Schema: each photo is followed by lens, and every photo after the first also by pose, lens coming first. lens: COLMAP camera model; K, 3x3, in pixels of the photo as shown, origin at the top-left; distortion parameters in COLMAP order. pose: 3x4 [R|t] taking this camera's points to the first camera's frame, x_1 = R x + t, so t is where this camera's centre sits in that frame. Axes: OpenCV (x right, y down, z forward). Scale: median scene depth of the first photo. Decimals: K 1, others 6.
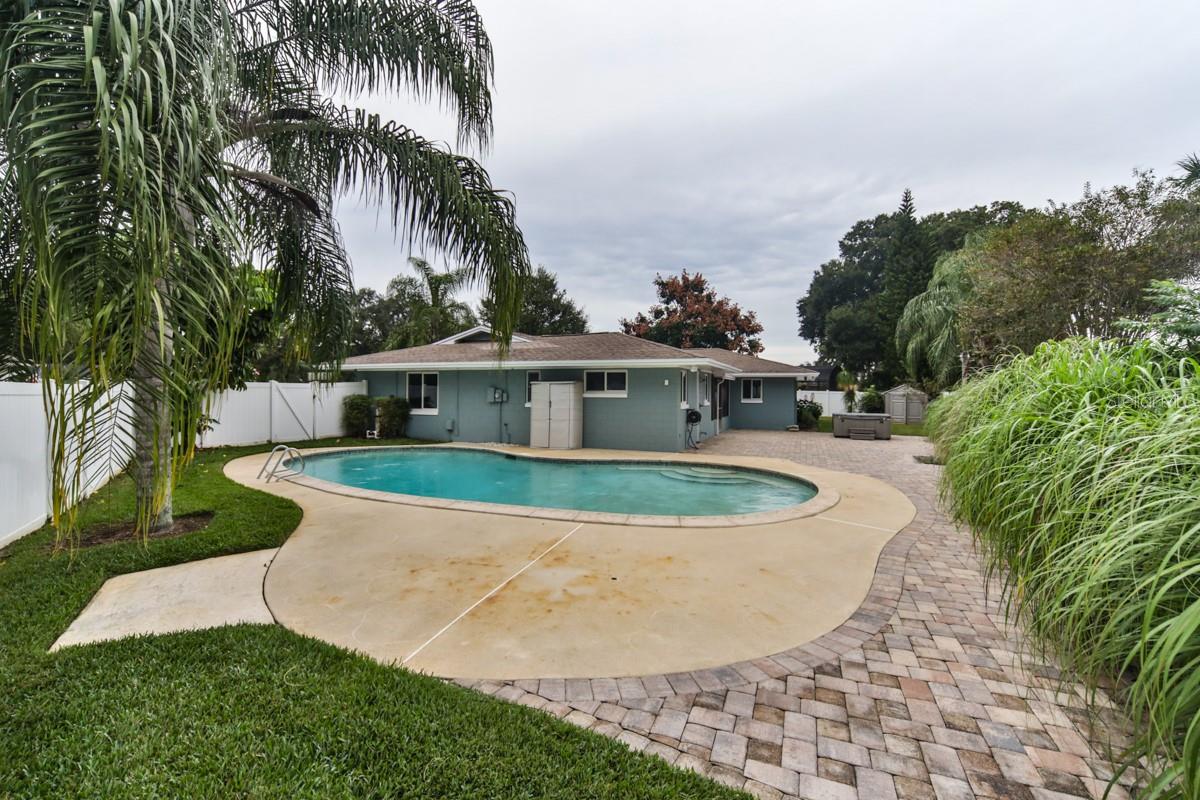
lens RADIAL K [[524.4, 0, 603.5], [0, 524.4, 389.9], [0, 0, 1]] dist [-0.006168, 0.003612]
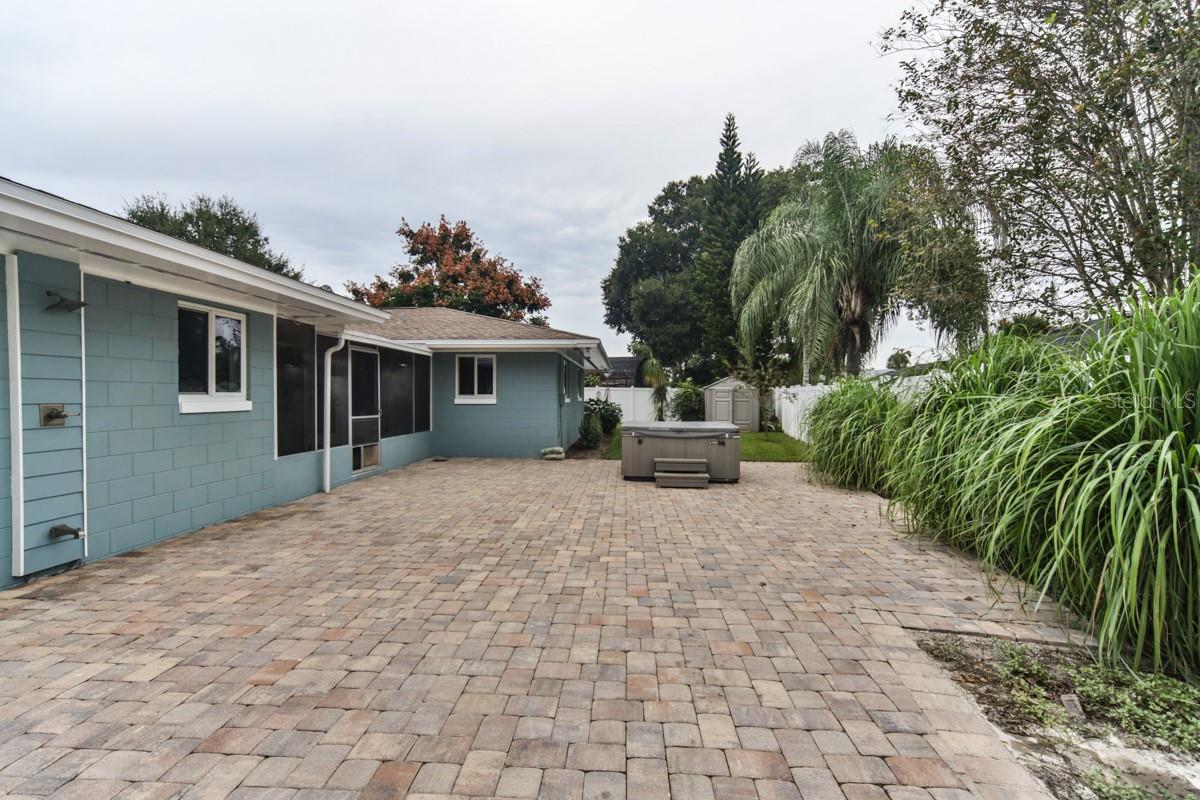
lens RADIAL K [[524.4, 0, 598.0], [0, 524.4, 400.7], [0, 0, 1]] dist [-0.006168, 0.003612]
pose [[0.950198, -0.009057, 0.311516, 0.138110], [0.005282, 0.999902, 0.012961, 0.009245], [-0.311603, -0.010670, 0.950153, 0.287255]]
